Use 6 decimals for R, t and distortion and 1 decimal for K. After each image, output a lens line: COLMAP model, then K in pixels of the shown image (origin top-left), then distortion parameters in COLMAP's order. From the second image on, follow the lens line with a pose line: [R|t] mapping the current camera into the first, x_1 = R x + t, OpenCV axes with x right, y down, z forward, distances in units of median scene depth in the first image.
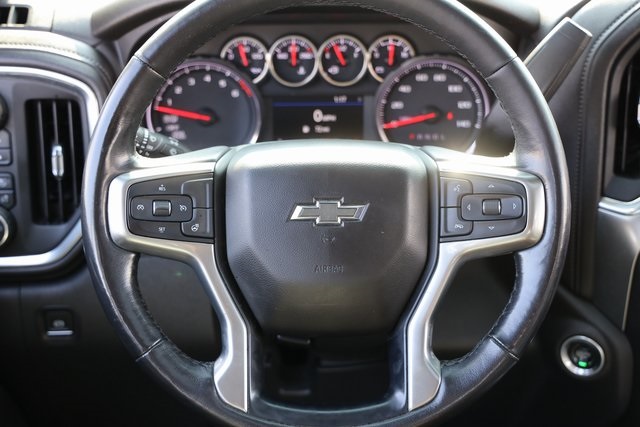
lens RADIAL K [[1067.1, 0, 320.0], [0, 1067.1, 213.5], [0, 0, 1]] dist [-0.043009, -0.017578]
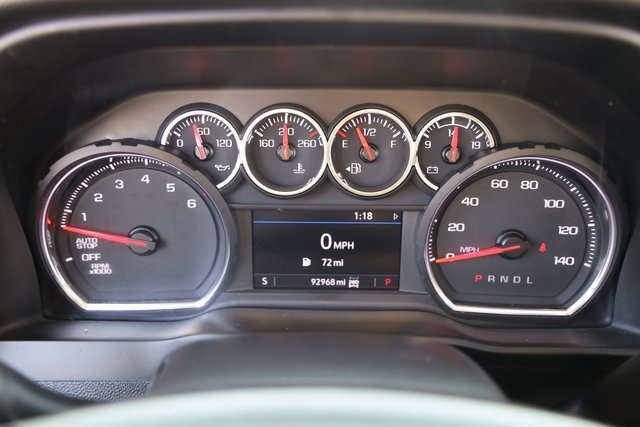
lens RADIAL K [[494.8, 0, 320.0], [0, 494.8, 213.5], [0, 0, 1]] dist [-0.095761, -0.000632]
pose [[0.998543, 0.023643, -0.048505, 0.008009], [-0.023217, 0.999687, 0.009327, -0.111892], [0.048711, -0.008187, 0.998779, 0.727417]]
